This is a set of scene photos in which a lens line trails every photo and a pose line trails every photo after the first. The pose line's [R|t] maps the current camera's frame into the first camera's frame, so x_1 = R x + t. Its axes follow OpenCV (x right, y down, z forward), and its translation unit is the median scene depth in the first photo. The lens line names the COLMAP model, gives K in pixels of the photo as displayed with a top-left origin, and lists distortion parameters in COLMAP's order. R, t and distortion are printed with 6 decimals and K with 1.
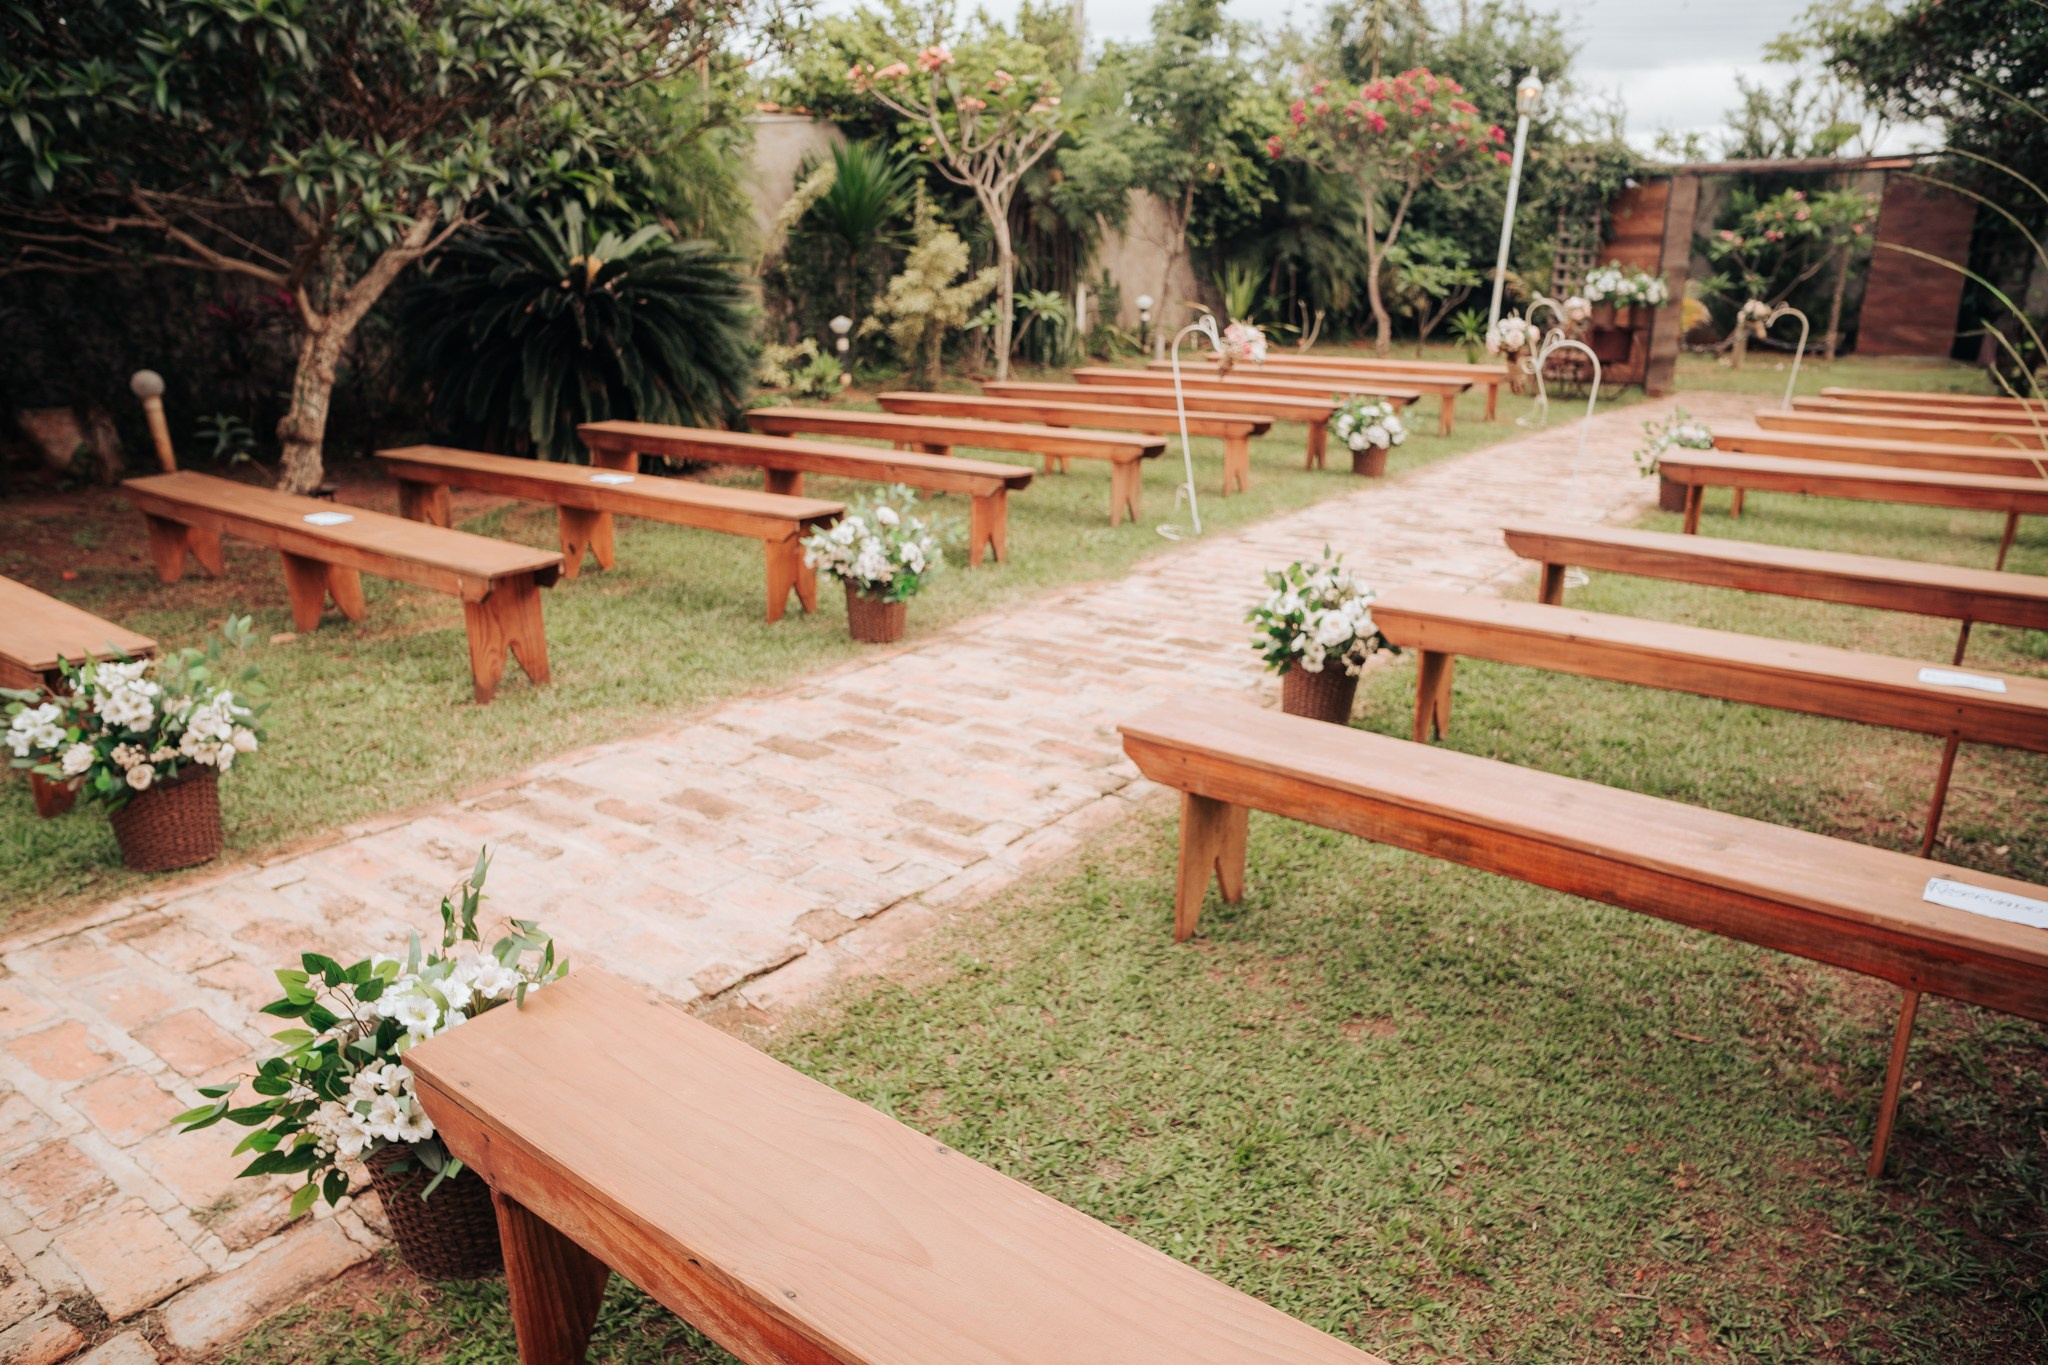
lens RADIAL K [[1408.9, 0, 1022.2], [0, 1408.9, 685.8], [0, 0, 1]] dist [-0.103964, 0.113957]
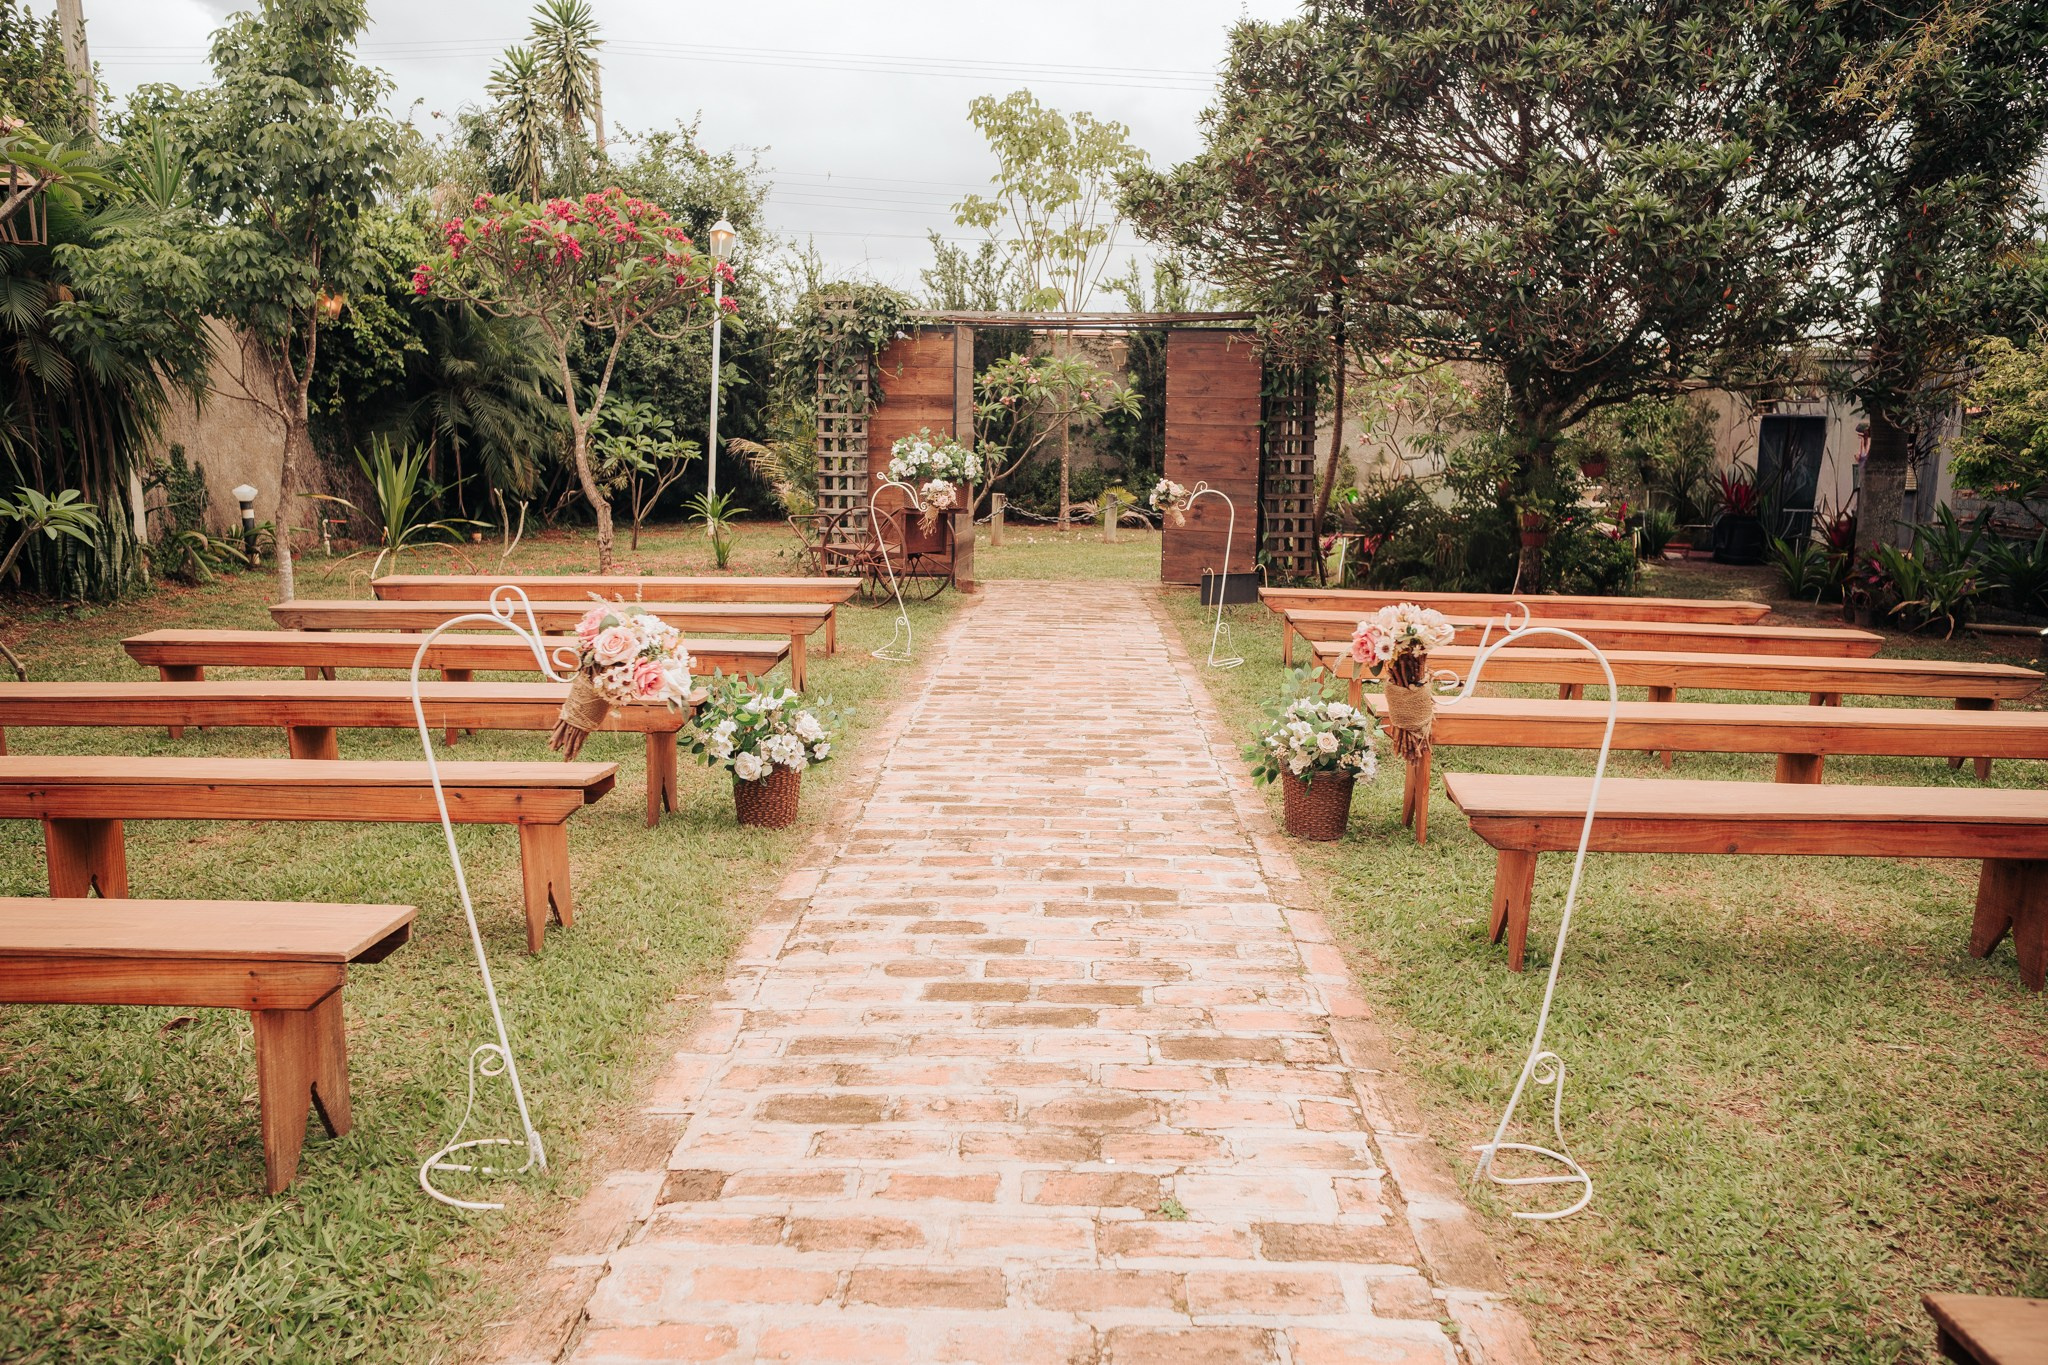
lens RADIAL K [[1408.9, 0, 1022.2], [0, 1408.9, 685.8], [0, 0, 1]] dist [-0.103964, 0.113957]
pose [[0.824443, -0.095759, 0.557784, 0.017993], [0.159857, 0.984850, -0.067203, -0.087635], [-0.542898, 0.144571, 0.827261, 0.289362]]
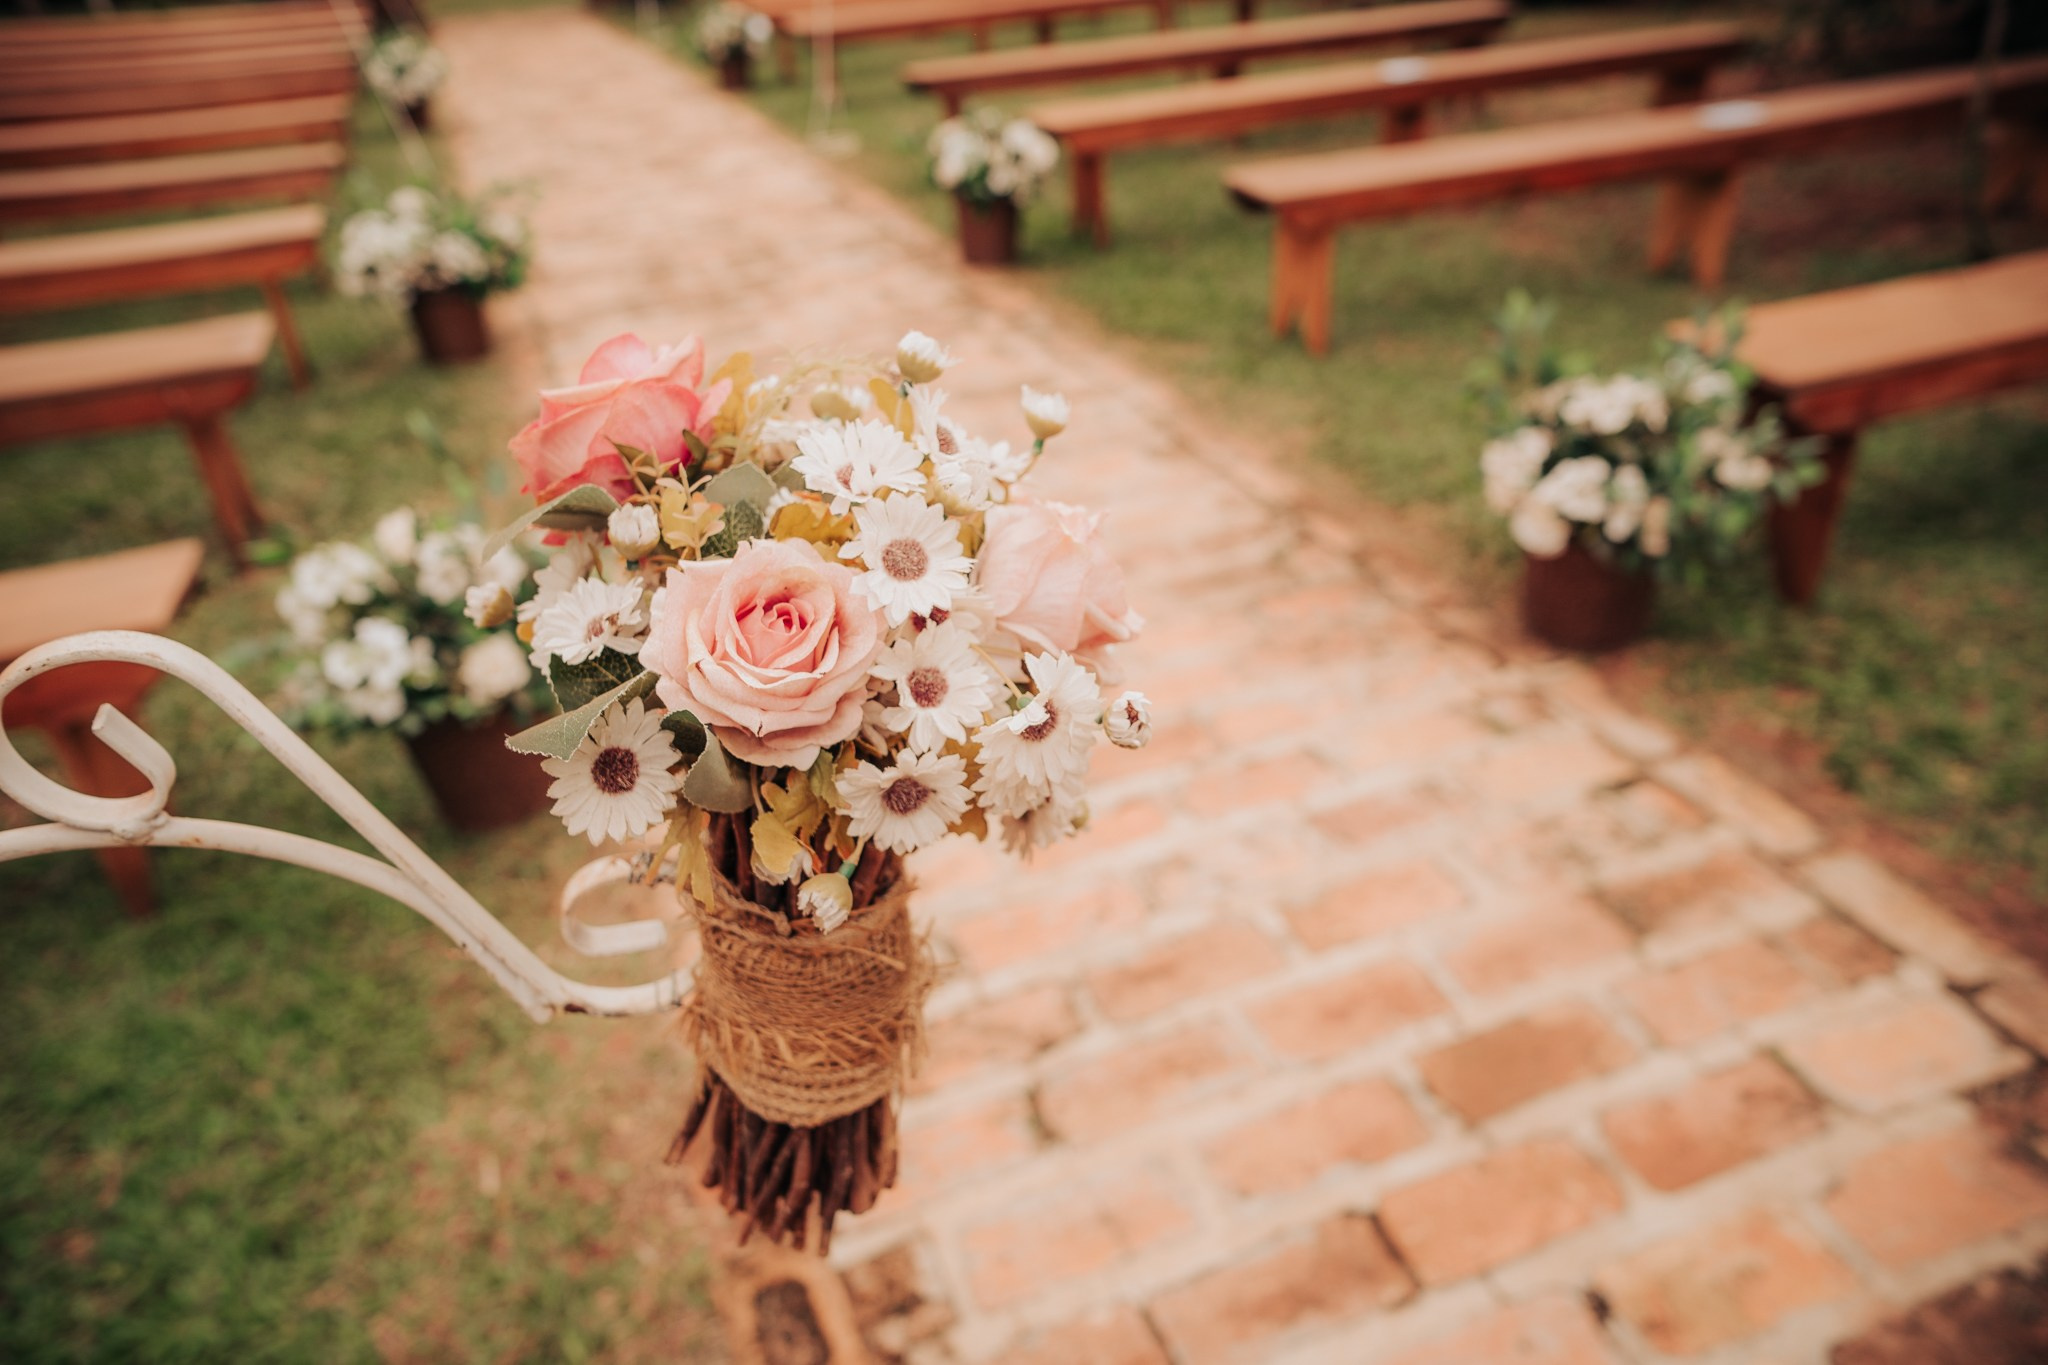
lens RADIAL K [[1405.4, 0, 1017.8], [0, 1405.4, 689.6], [0, 0, 1]] dist [-0.104993, 0.111939]
pose [[0.528854, -0.476978, 0.702001, -0.206721], [0.315414, 0.878352, 0.359183, -0.017717], [-0.787926, 0.031466, 0.614965, 0.089371]]
